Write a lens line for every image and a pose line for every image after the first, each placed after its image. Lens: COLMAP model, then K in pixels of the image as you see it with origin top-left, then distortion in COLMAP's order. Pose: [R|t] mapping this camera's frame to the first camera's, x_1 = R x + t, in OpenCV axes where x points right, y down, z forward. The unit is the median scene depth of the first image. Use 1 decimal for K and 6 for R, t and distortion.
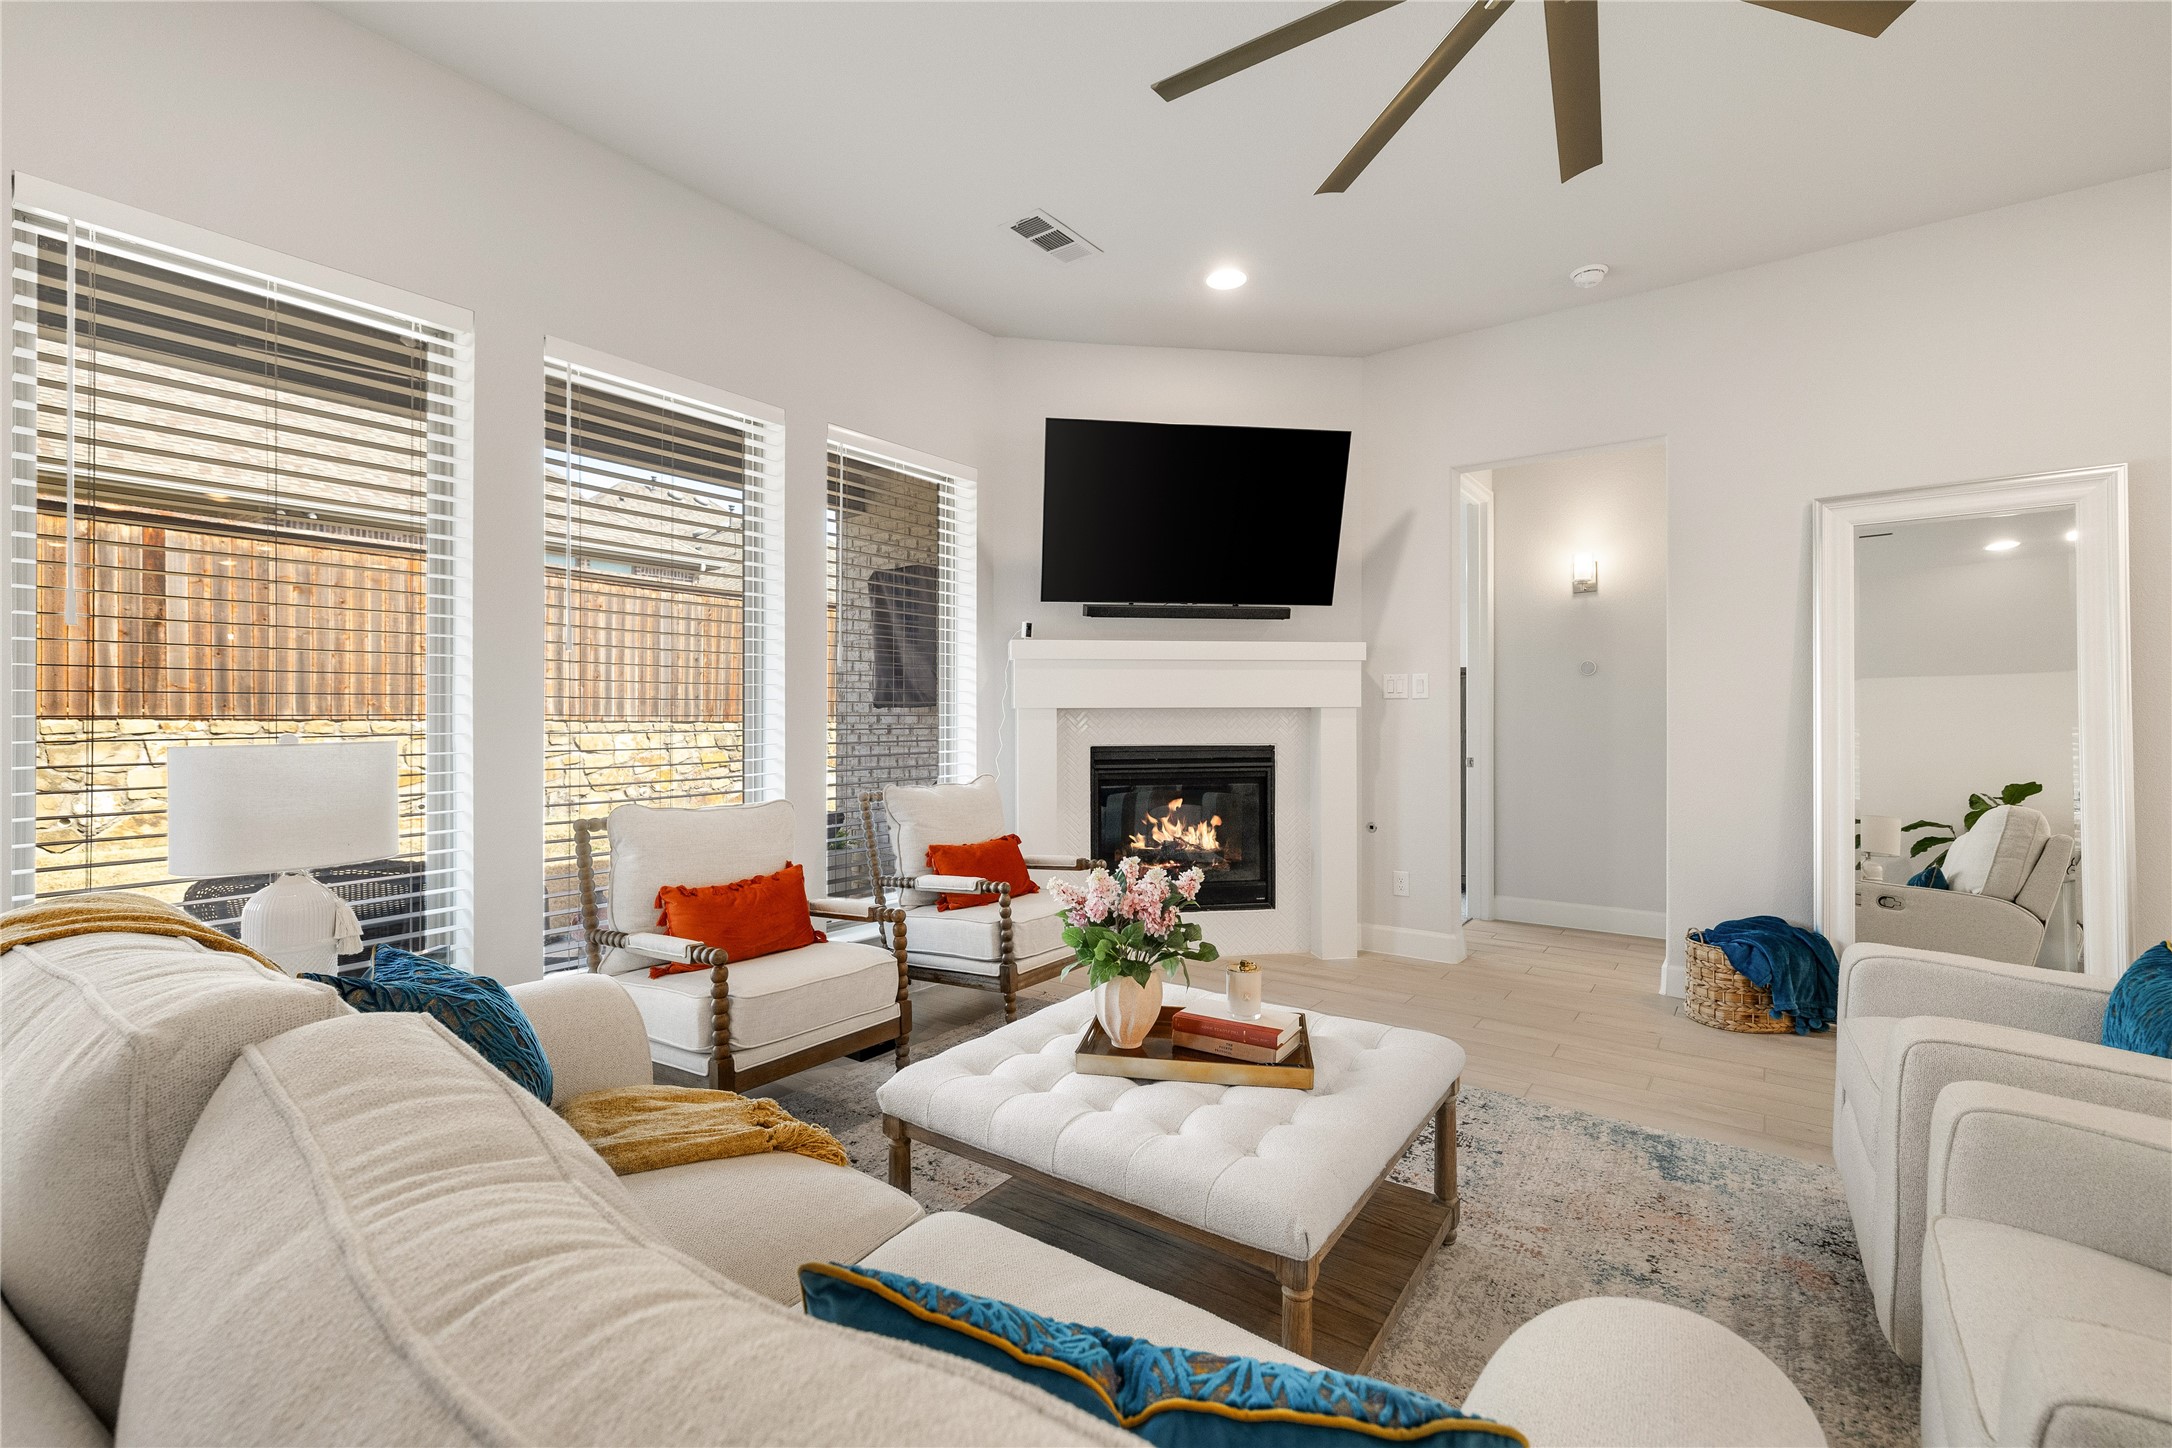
lens RADIAL K [[927.3, 0, 1082.8], [0, 927.3, 722.6], [0, 0, 1]] dist [-0.003315, 0.000197]
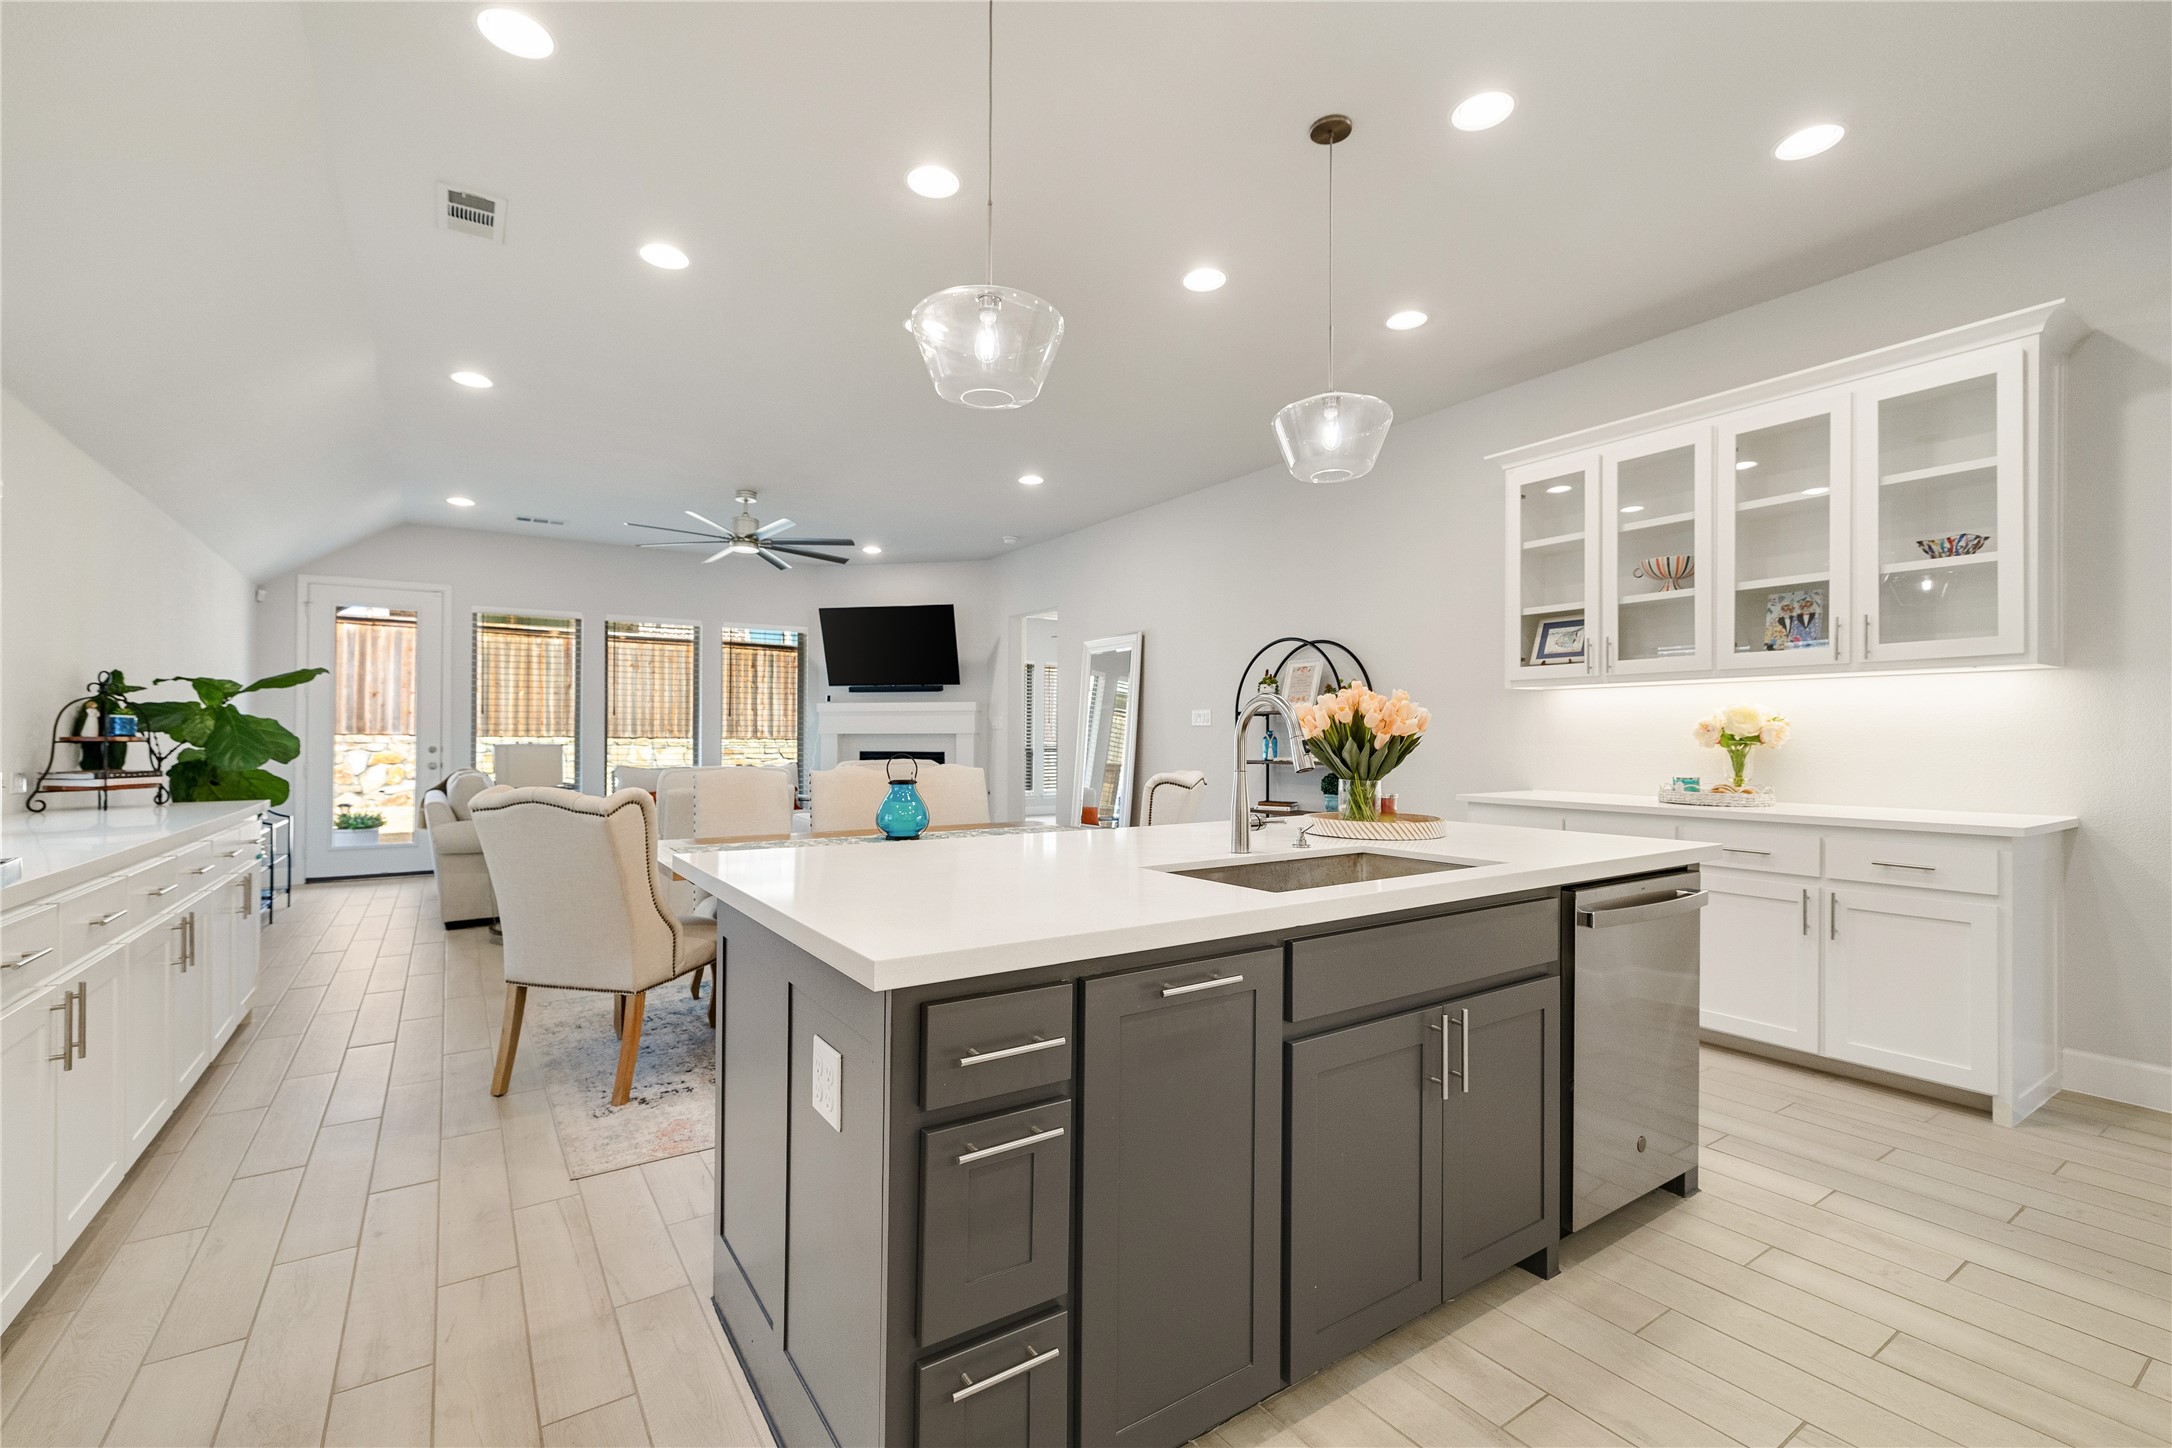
lens RADIAL K [[927.3, 0, 1087.4], [0, 927.3, 739.9], [0, 0, 1]] dist [-0.003315, 0.000197]
pose [[0.943790, 0.004718, -0.330511, 1.231243], [-0.006668, 0.999966, -0.004767, 0.005945], [0.330477, 0.006703, 0.943790, -0.871413]]
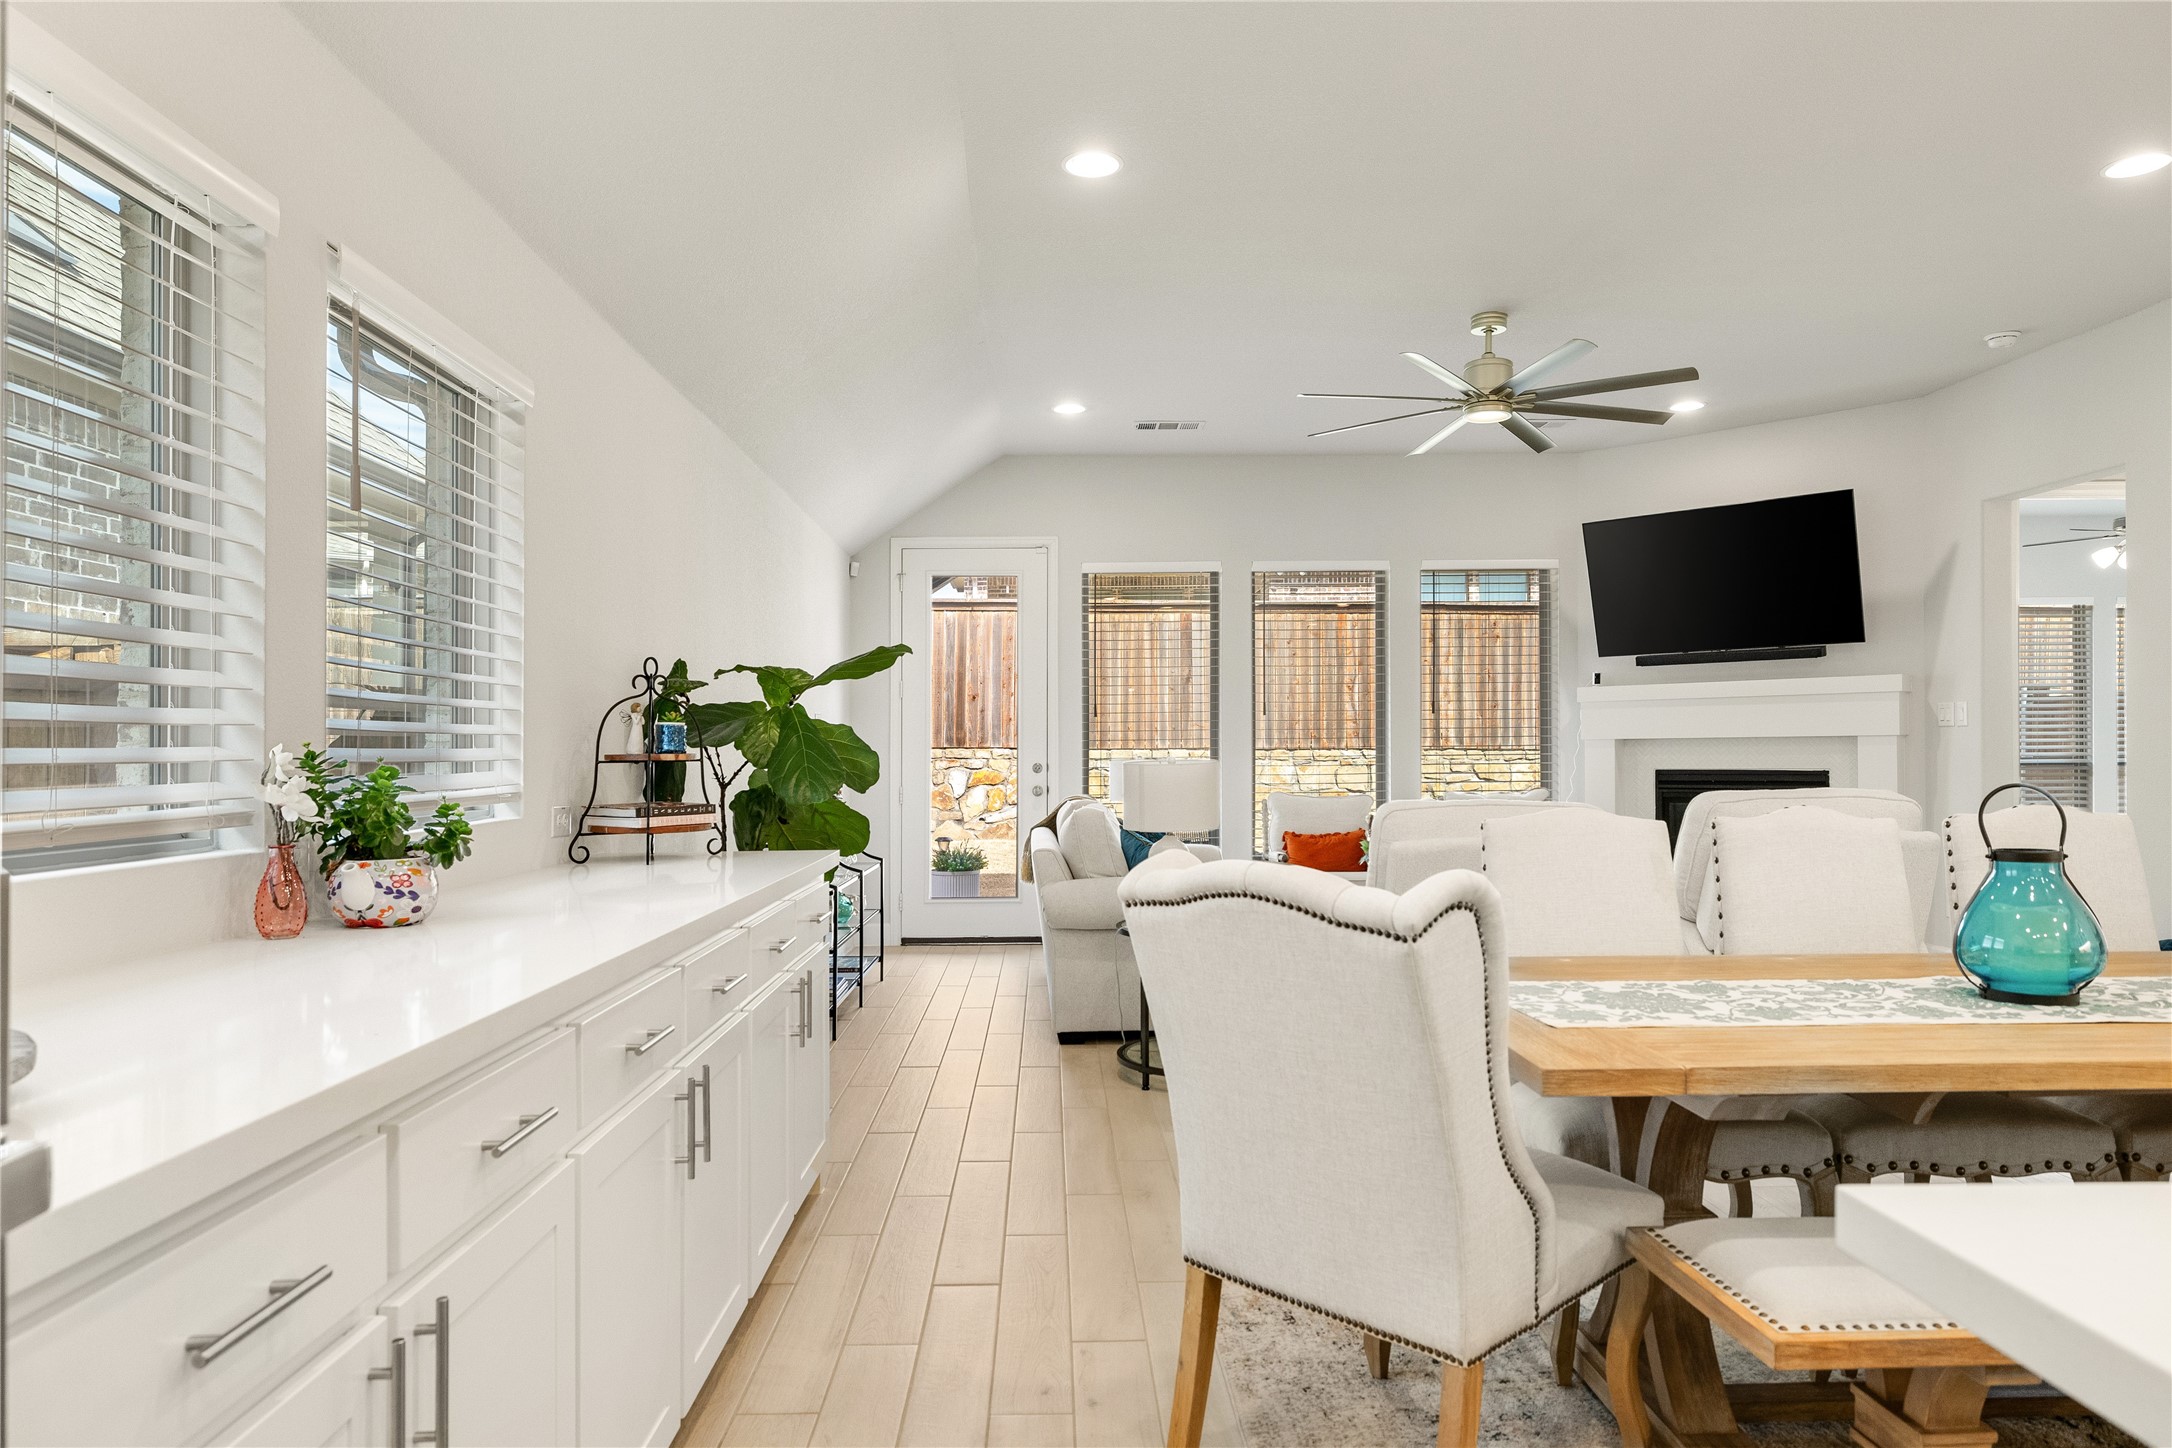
lens RADIAL K [[1342.3, 0, 1082.3], [0, 1342.3, 743.2], [0, 0, 1]] dist [-0.008887, -0.000805]
pose [[0.610224, -0.005745, -0.792208, 0.953997], [-0.000528, 0.999971, -0.007659, 0.004683], [0.792229, 0.005092, 0.610203, -0.684935]]
